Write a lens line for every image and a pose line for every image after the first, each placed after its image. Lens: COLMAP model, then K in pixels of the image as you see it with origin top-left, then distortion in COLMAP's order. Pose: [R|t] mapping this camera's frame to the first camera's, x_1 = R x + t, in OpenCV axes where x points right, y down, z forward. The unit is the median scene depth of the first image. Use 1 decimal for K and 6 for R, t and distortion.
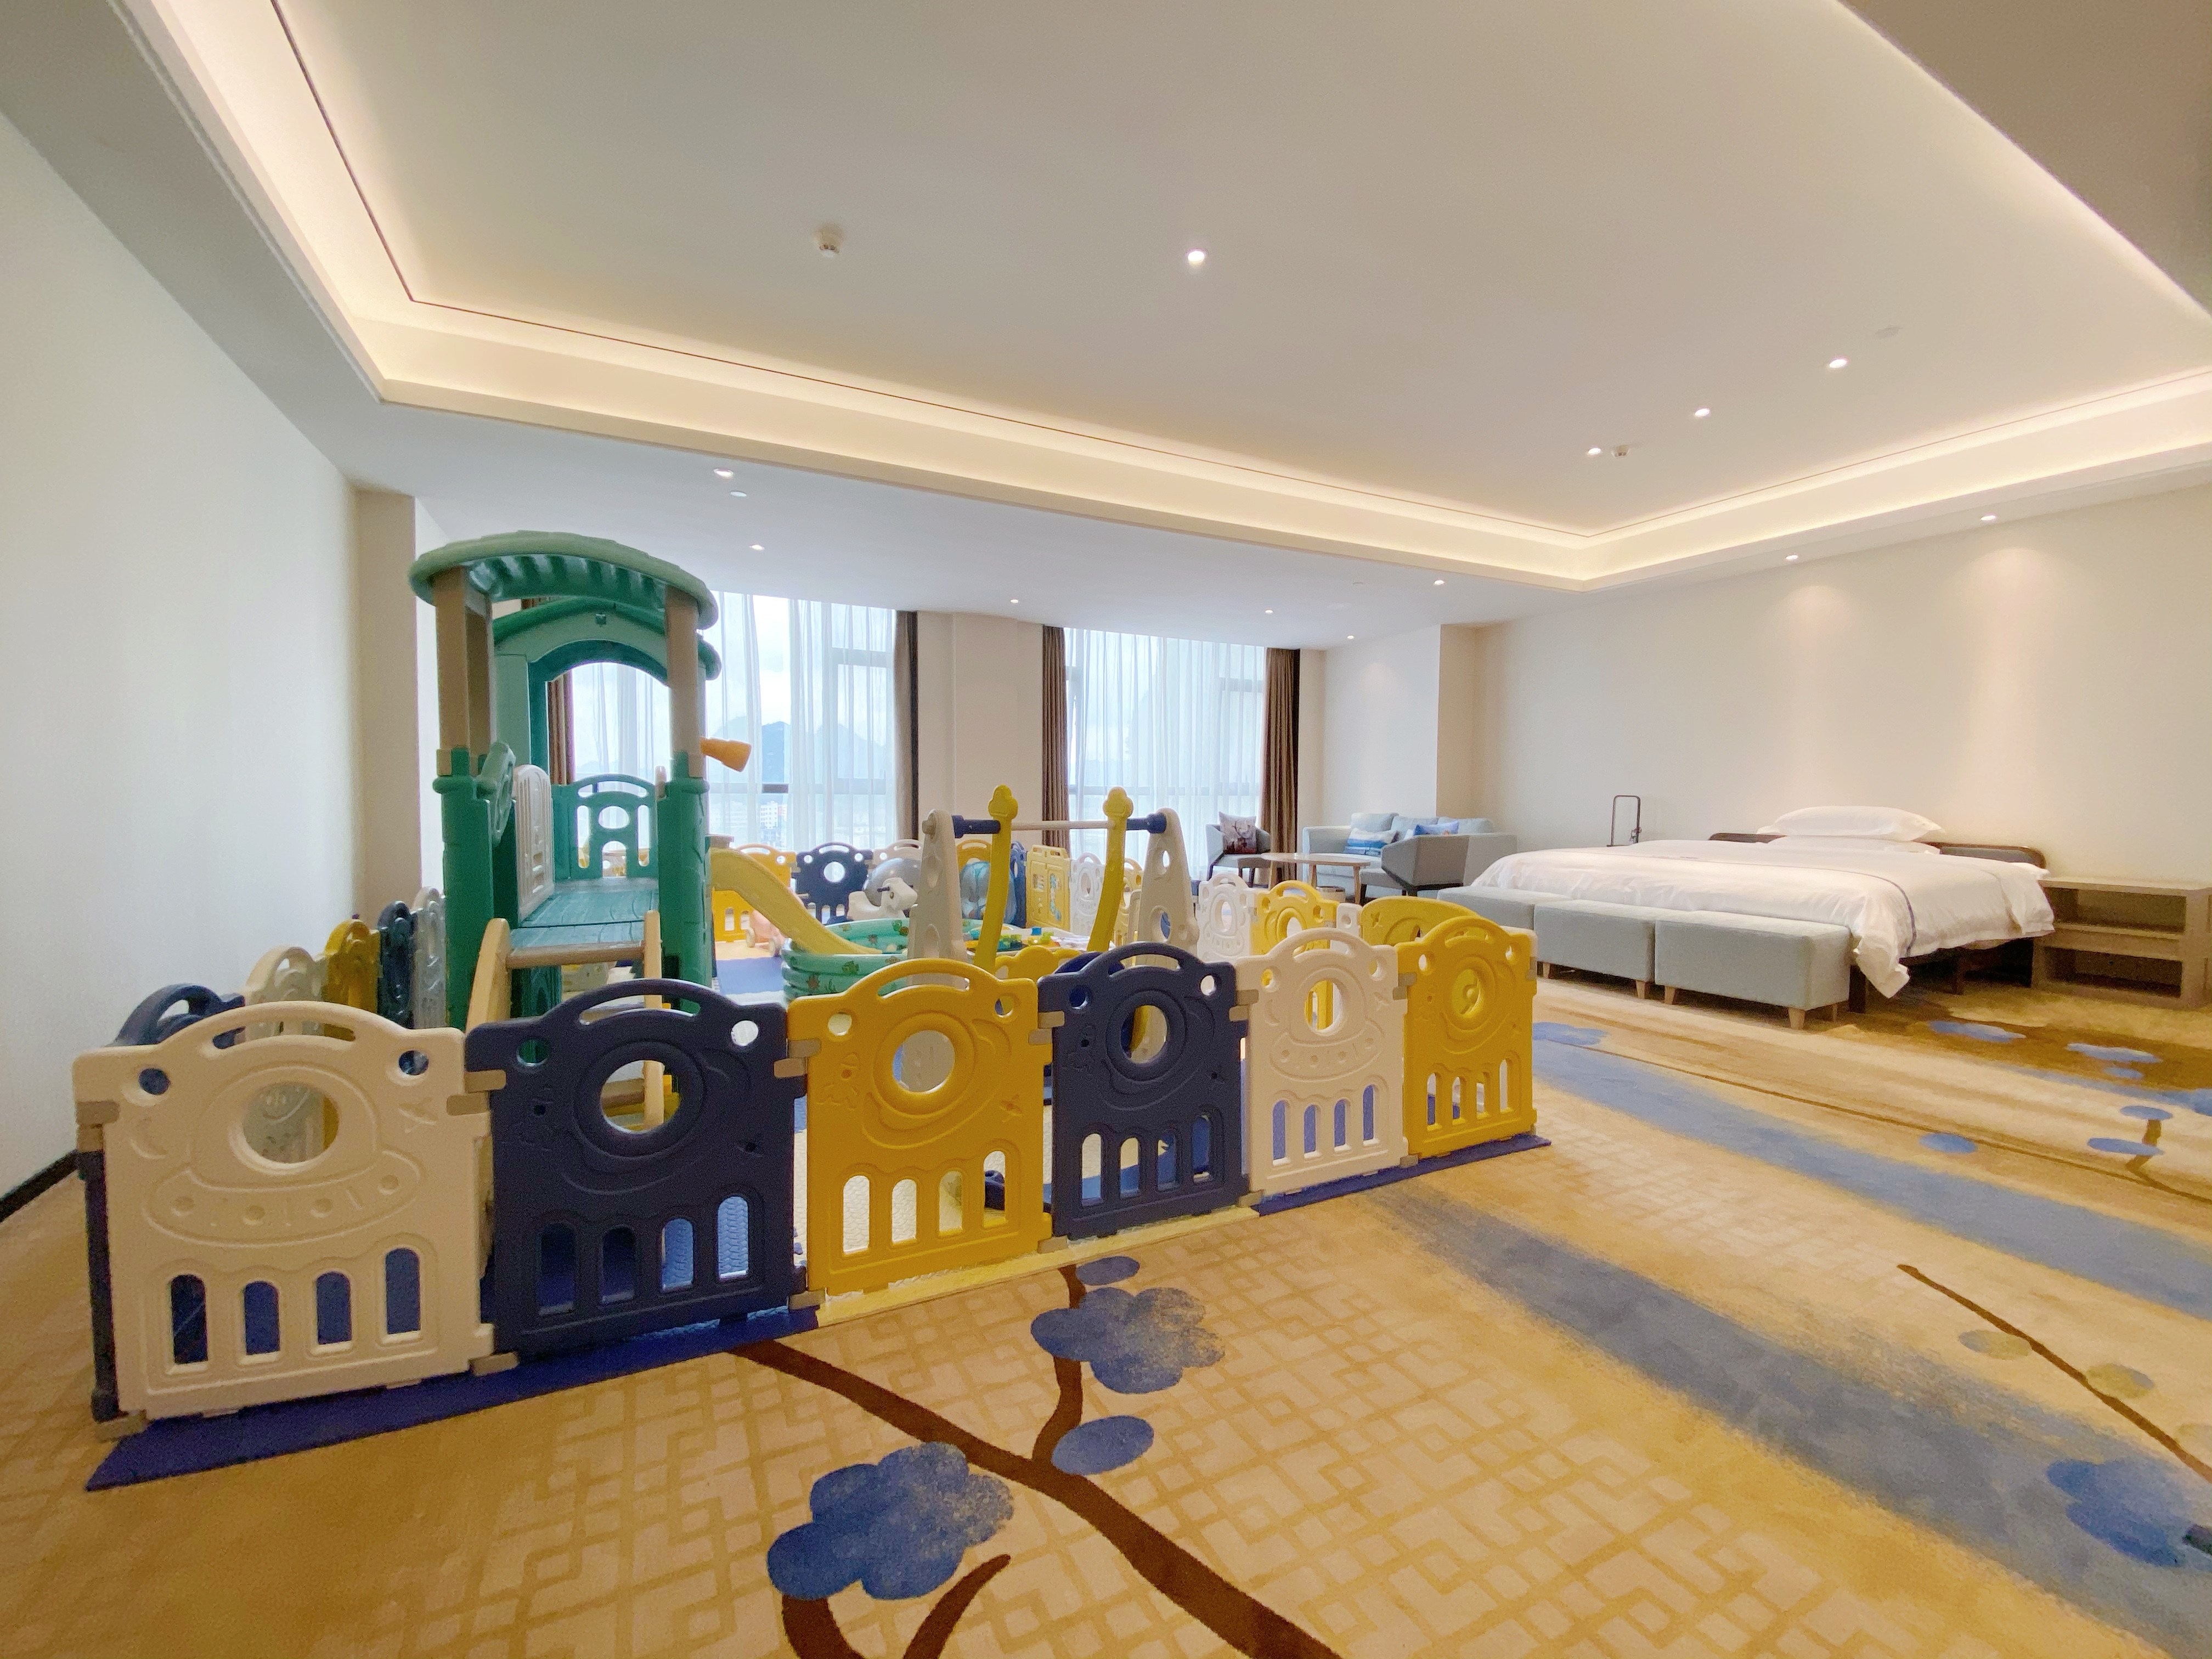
lens RADIAL K [[866.1, 0, 1107.4], [0, 866.1, 859.9], [0, 0, 1]] dist [0.001085, -0.016059]
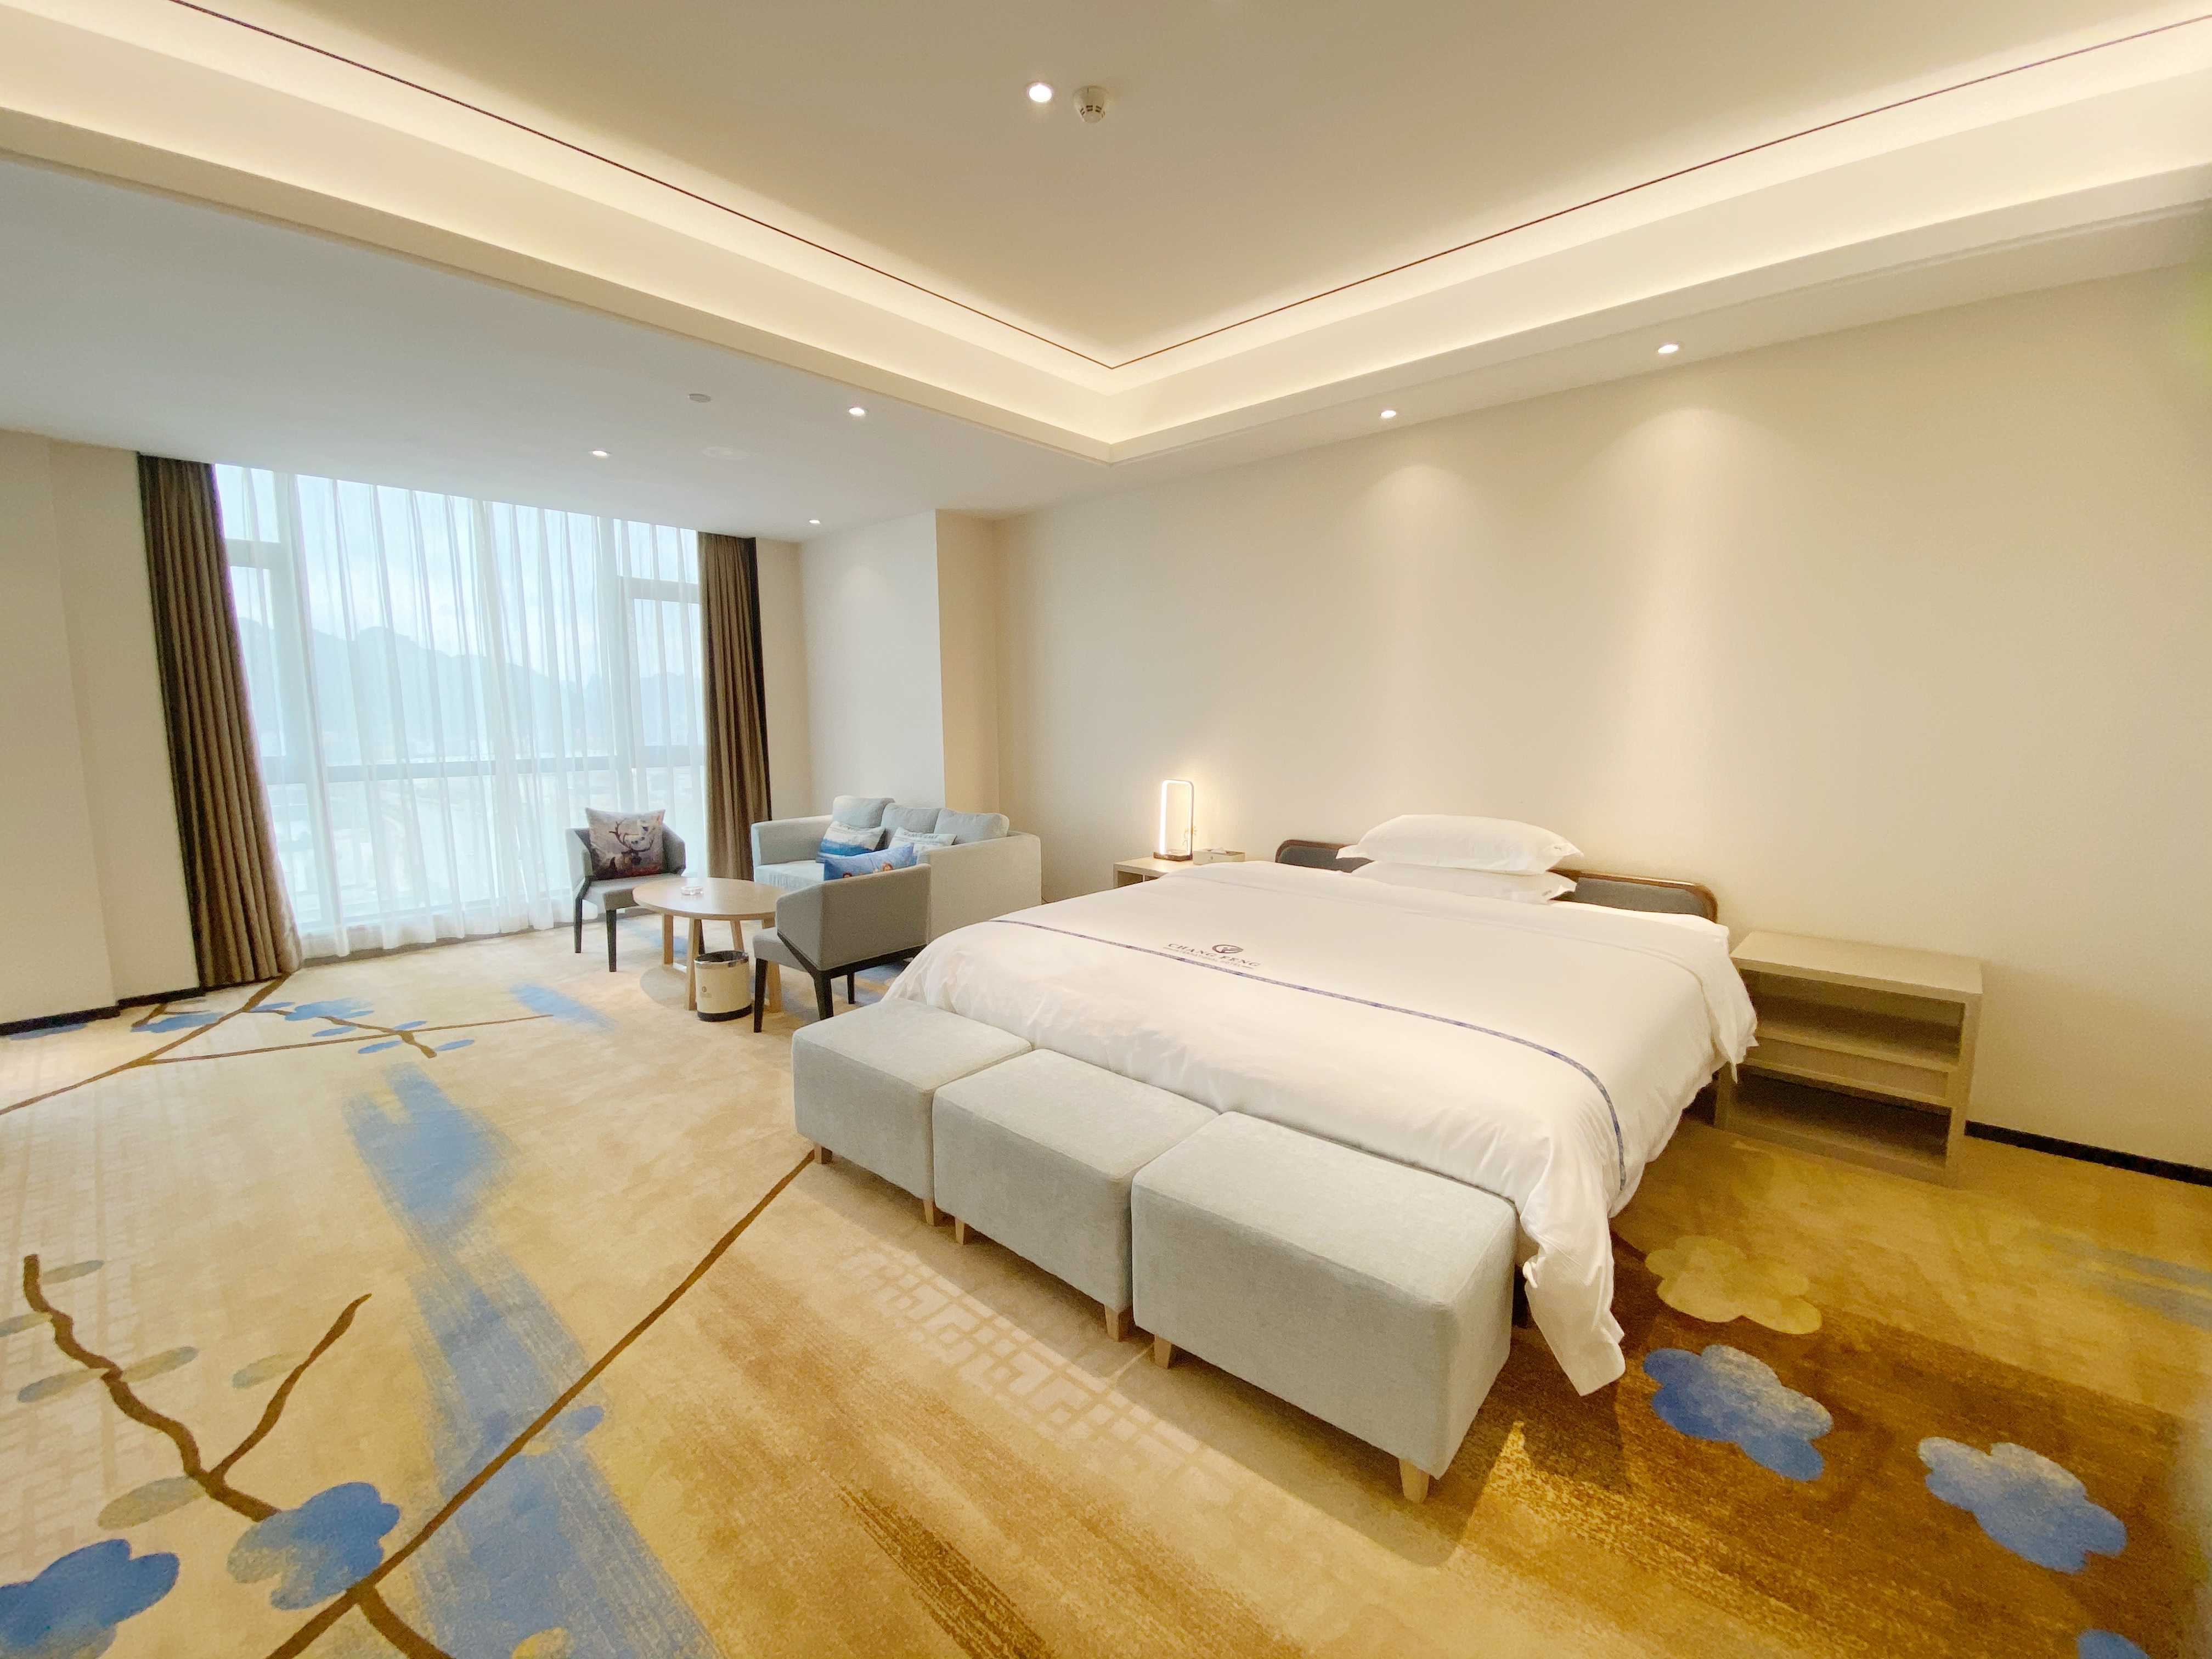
lens RADIAL K [[866.1, 0, 1107.4], [0, 866.1, 859.9], [0, 0, 1]] dist [0.001085, -0.016059]
pose [[0.930318, -0.059167, 0.361950, 0.314714], [0.027384, 0.995353, 0.092321, -0.082717], [-0.365730, -0.075976, 0.927615, 0.409435]]
